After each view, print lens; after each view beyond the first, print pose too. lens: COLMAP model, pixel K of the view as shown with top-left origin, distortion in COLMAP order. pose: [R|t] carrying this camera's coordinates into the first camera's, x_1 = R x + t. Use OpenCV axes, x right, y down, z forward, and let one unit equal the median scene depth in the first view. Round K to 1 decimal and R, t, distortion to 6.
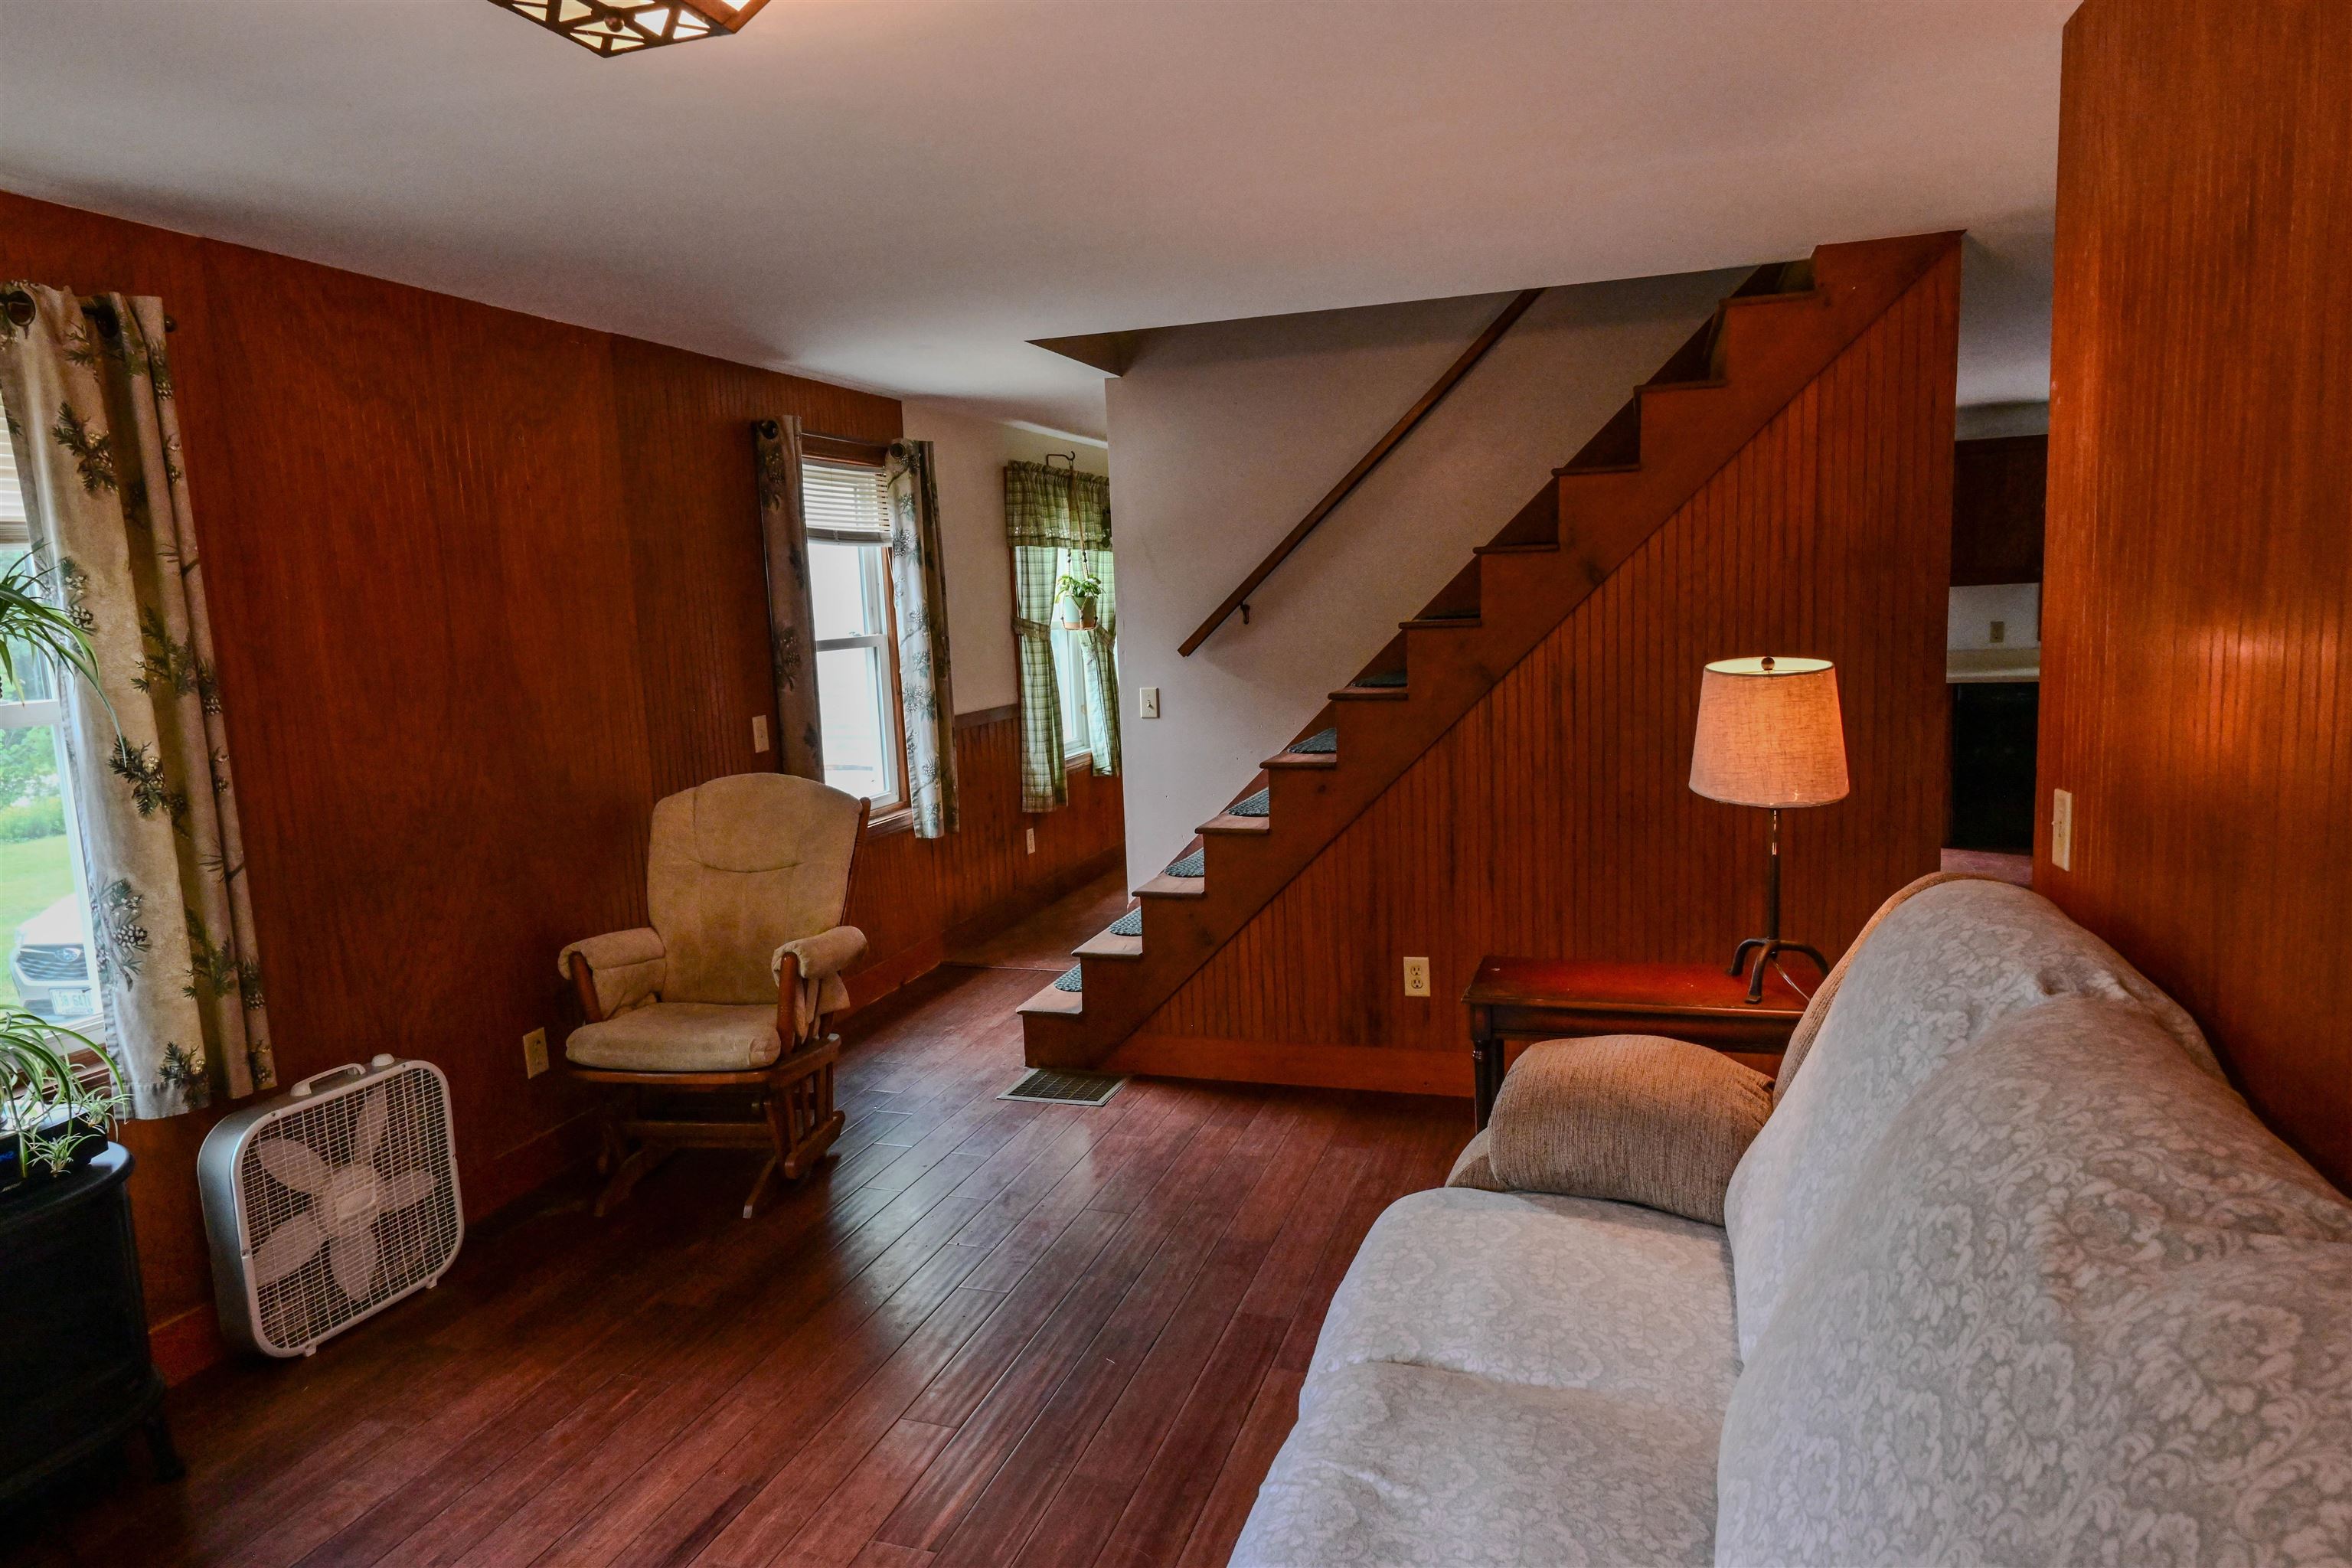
lens RADIAL K [[1399.4, 0, 1176.0], [0, 1399.4, 784.0], [0, 0, 1]] dist [-0.002378, -0.000058]
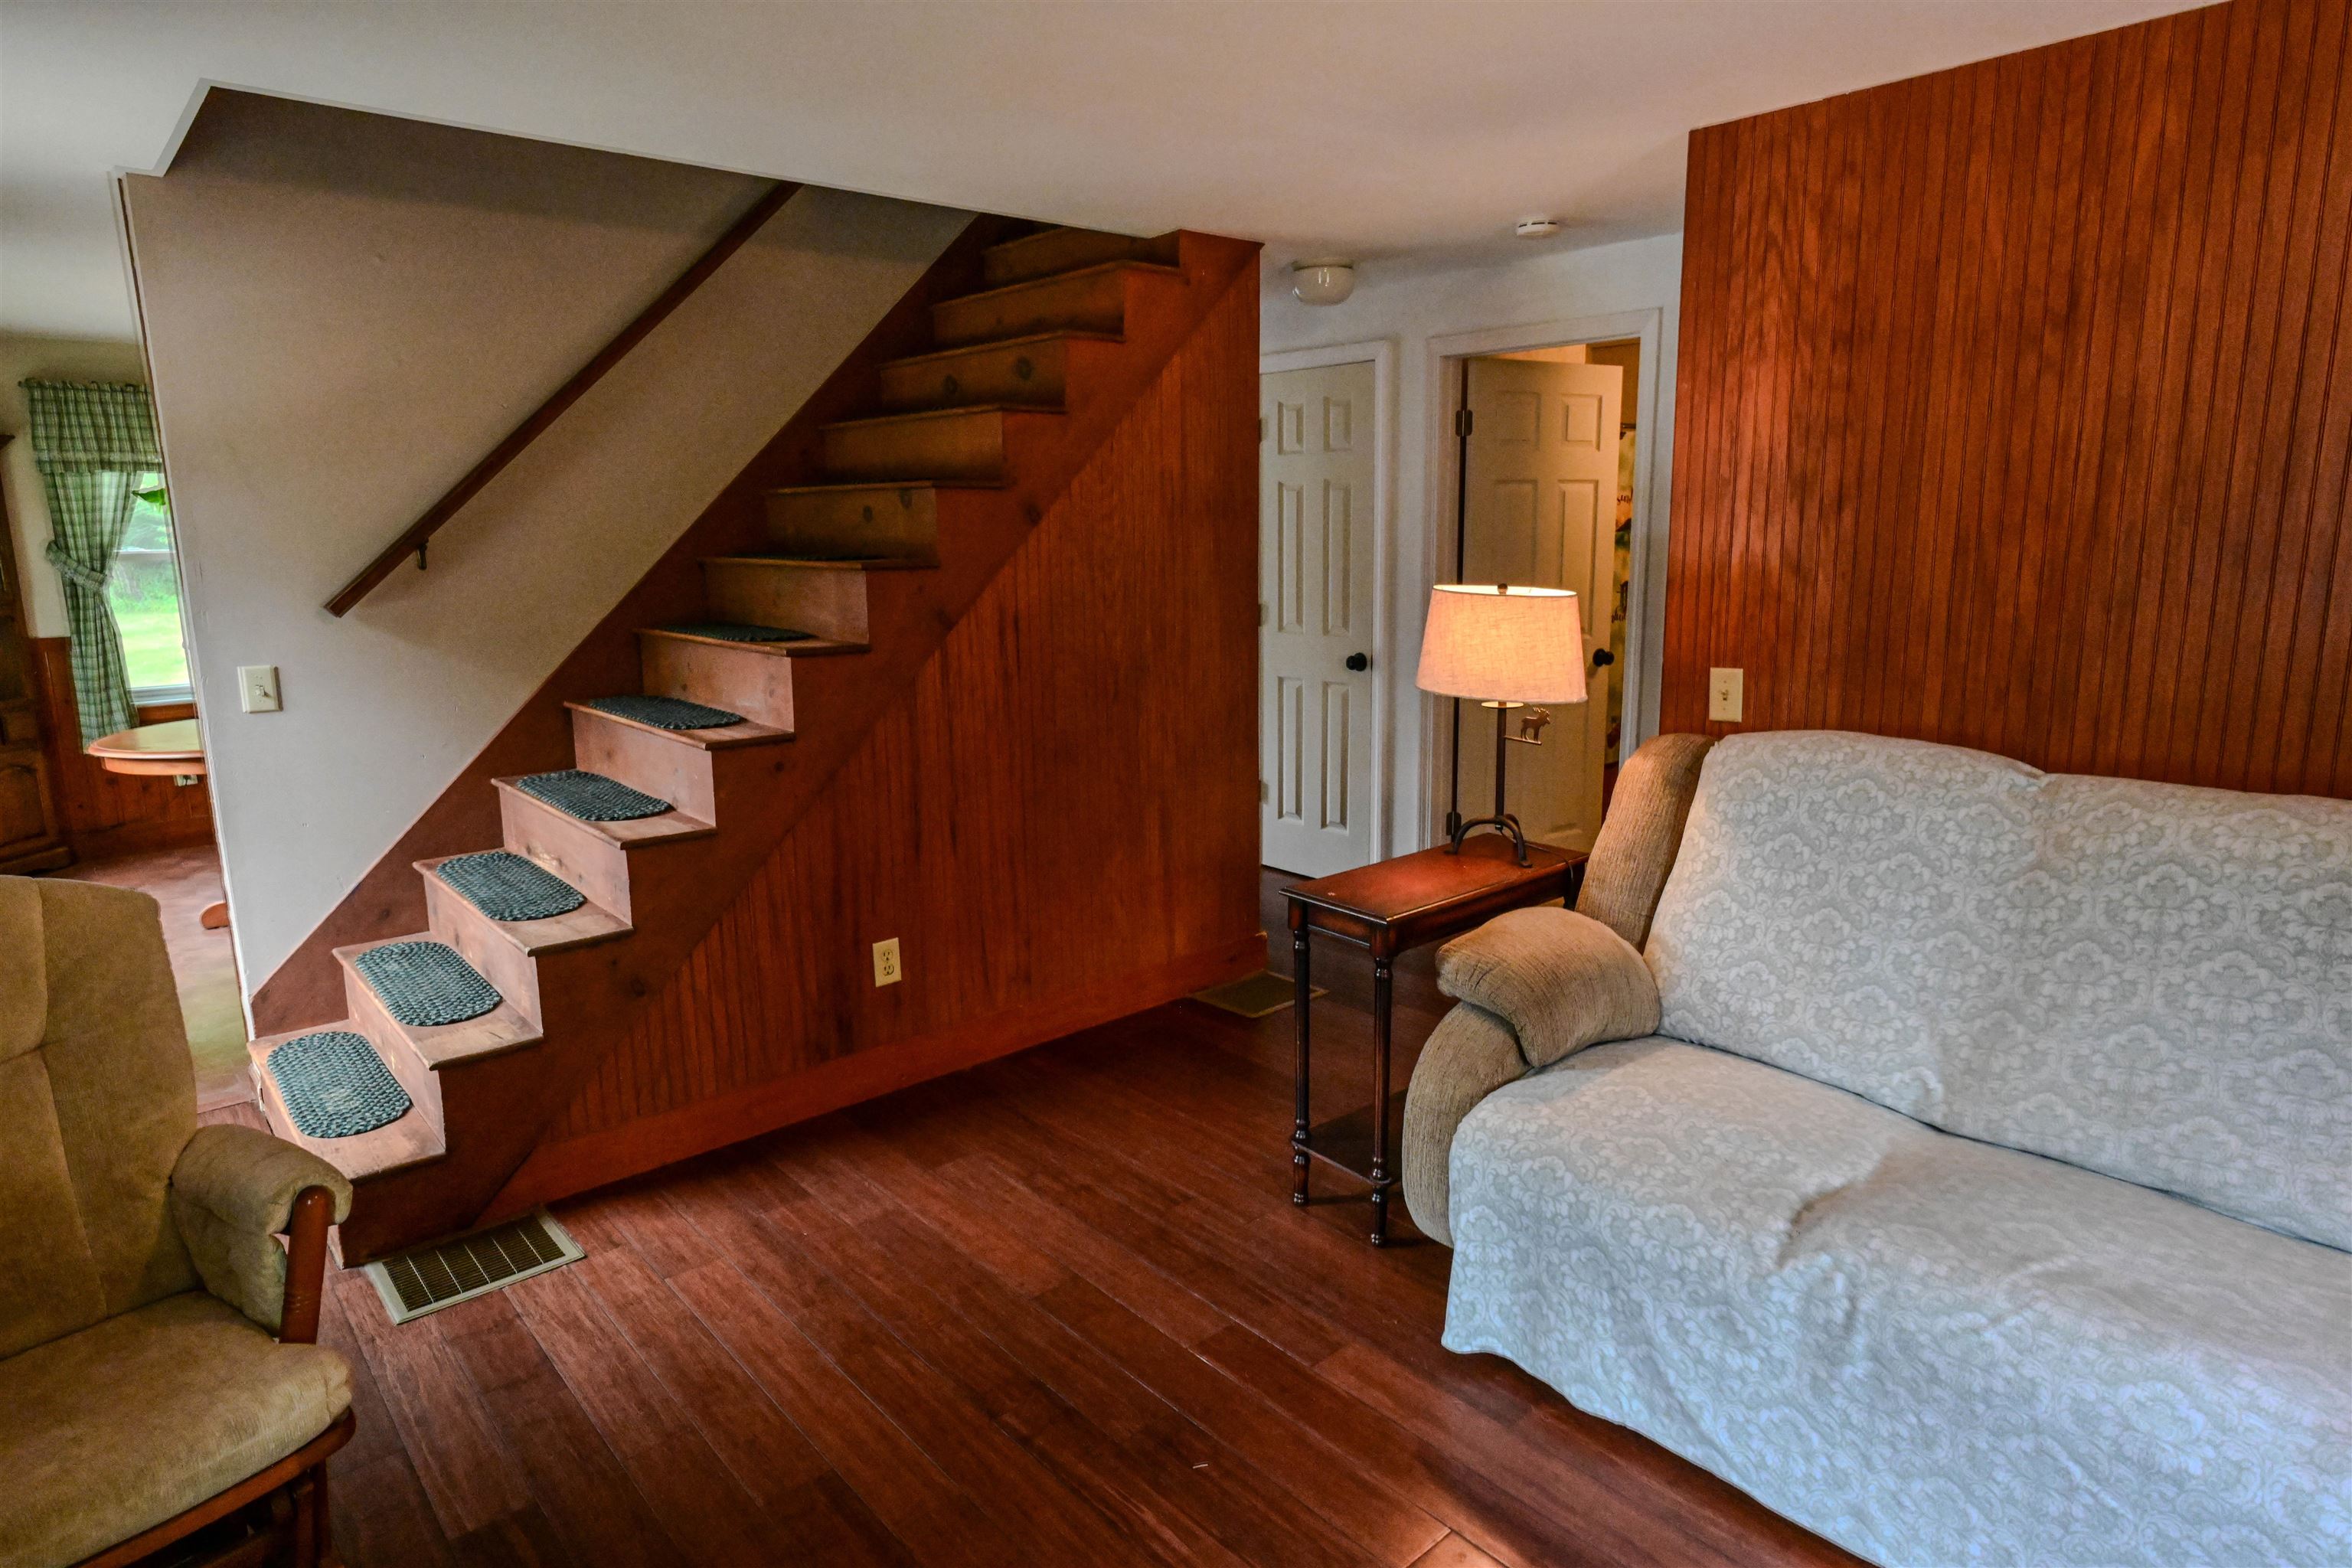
lens RADIAL K [[1347.4, 0, 1180.6], [0, 1347.4, 756.4], [0, 0, 1]] dist [-0.002079, 0.000499]
pose [[0.513876, -0.119566, 0.849491, -0.445302], [0.106458, 0.991473, 0.075151, -0.036750], [-0.851233, 0.051817, 0.522223, 0.387279]]
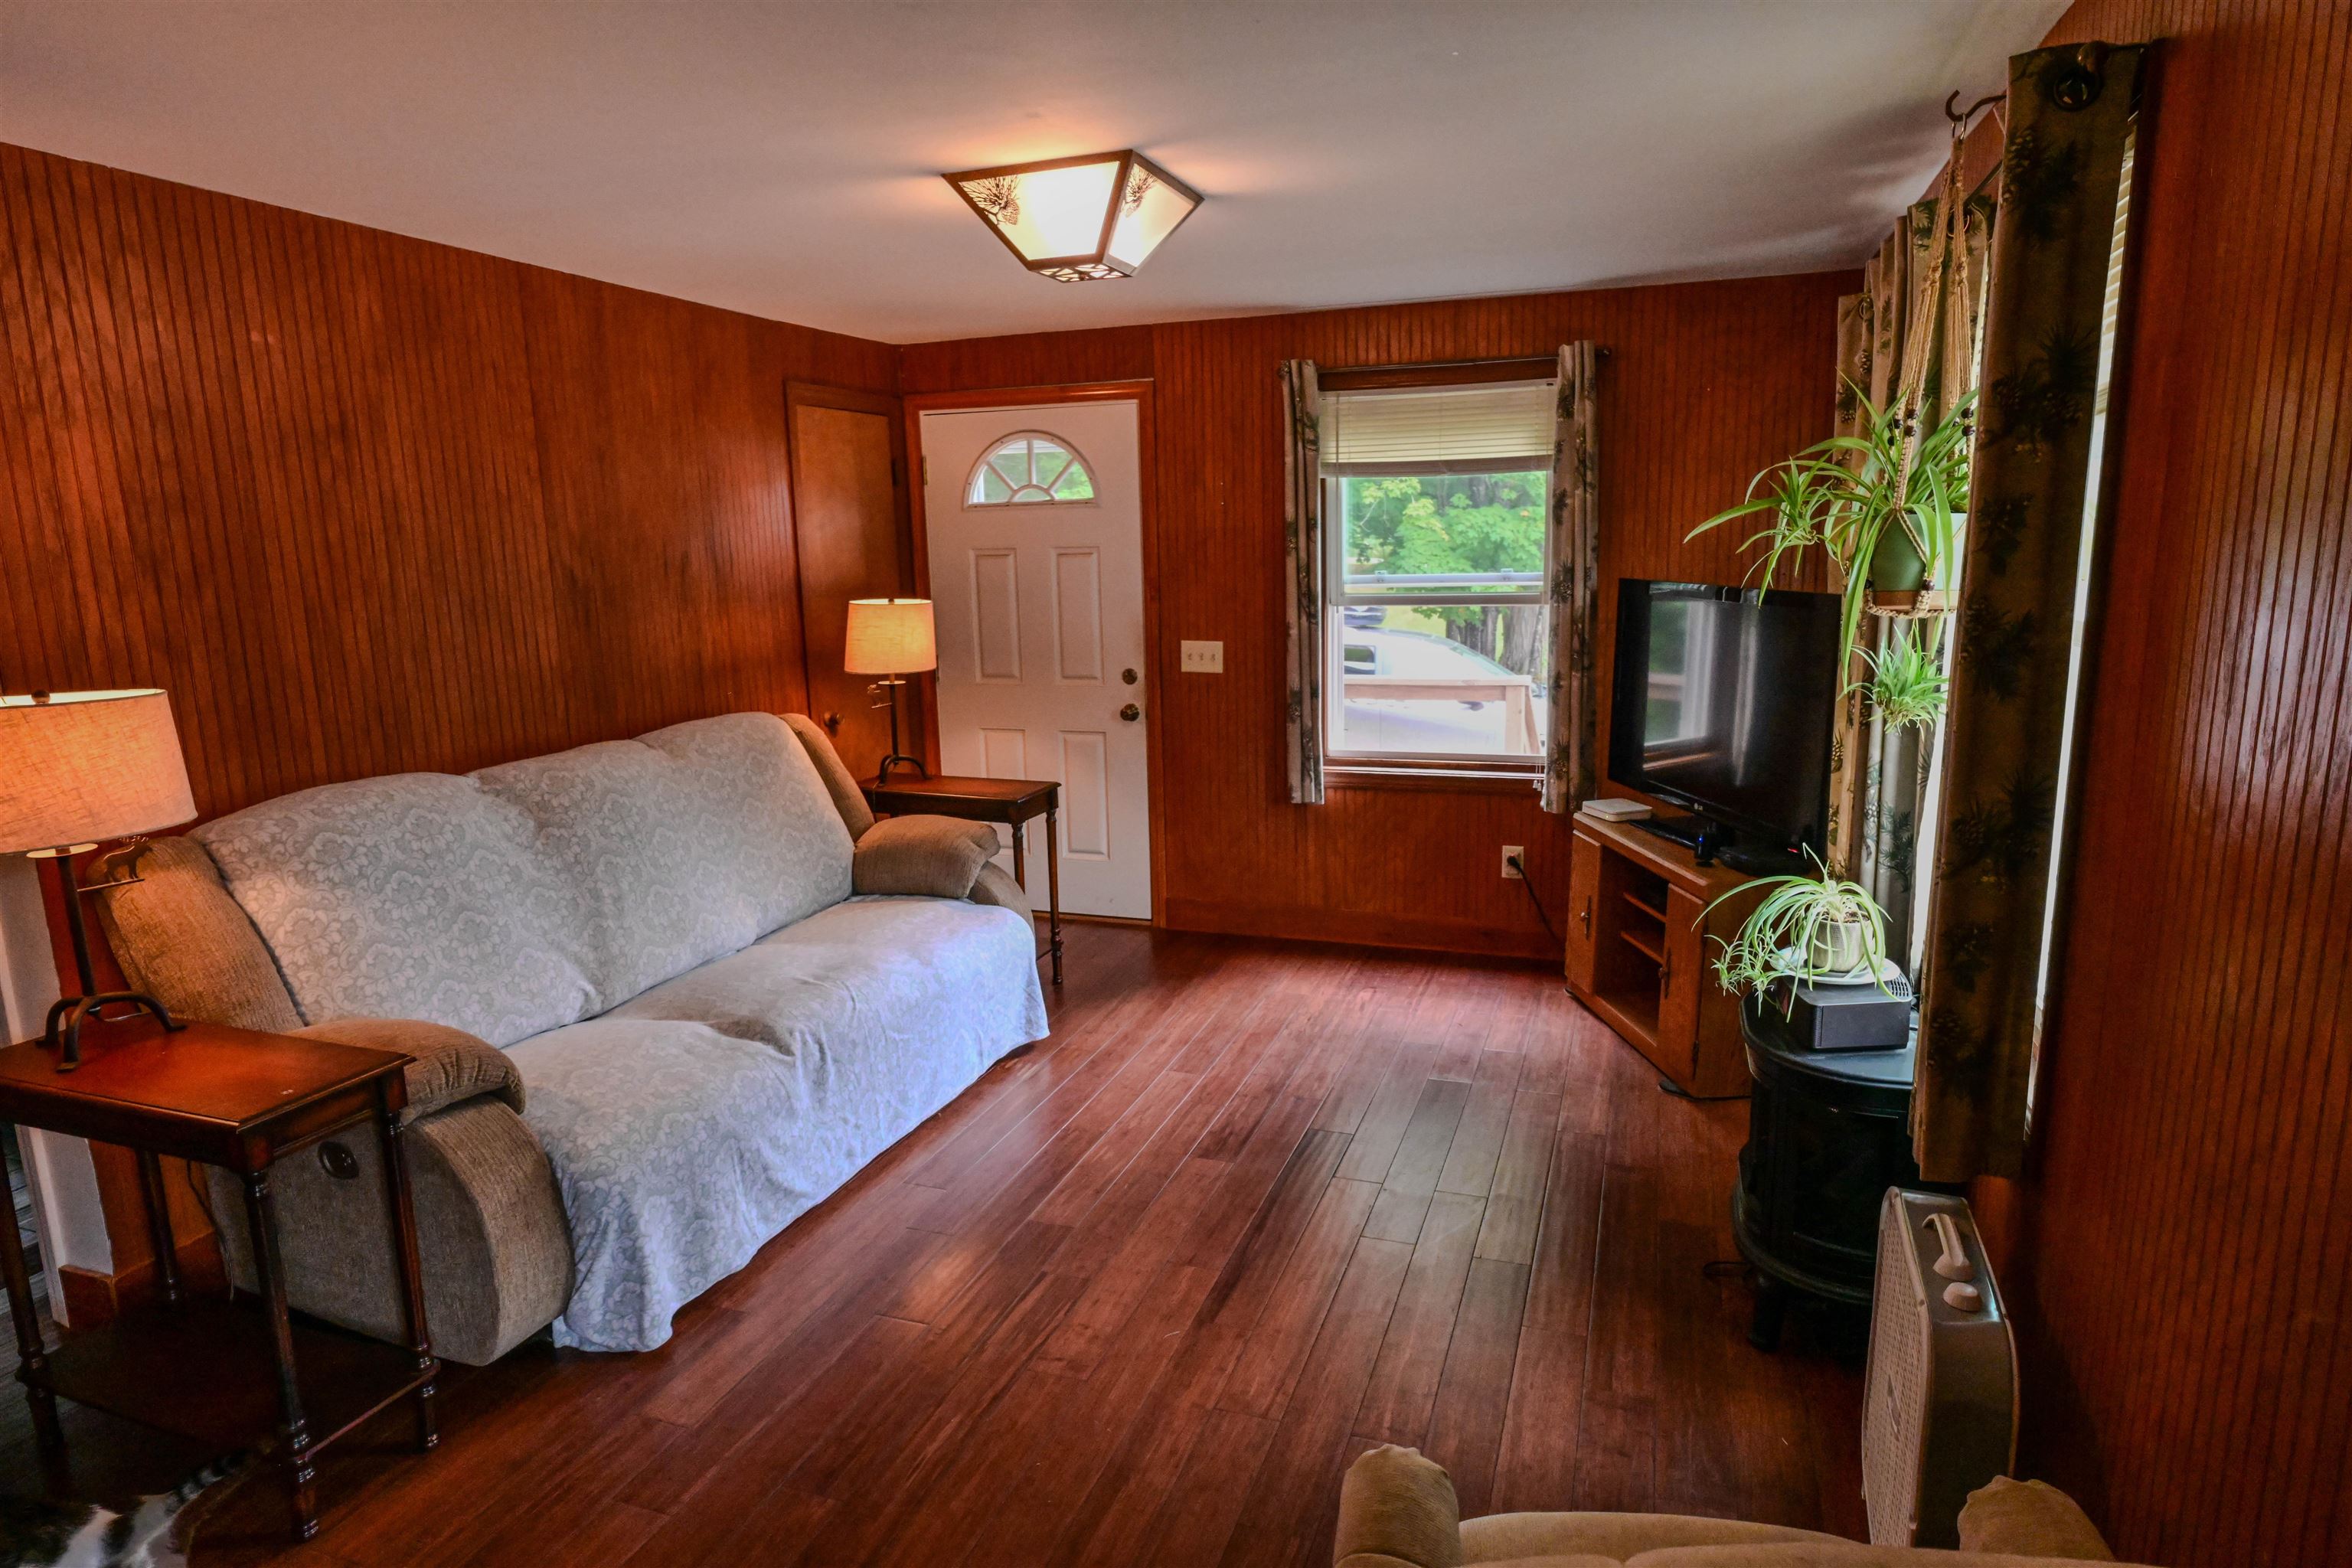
lens RADIAL K [[1320.4, 0, 1179.7], [0, 1320.4, 779.9], [0, 0, 1]] dist [0.001339, 0.001083]
pose [[-0.997060, 0.058980, 0.048915, -0.215596], [0.071095, 0.950184, 0.303473, -0.146063], [-0.028579, 0.306058, -0.951584, 1.088420]]
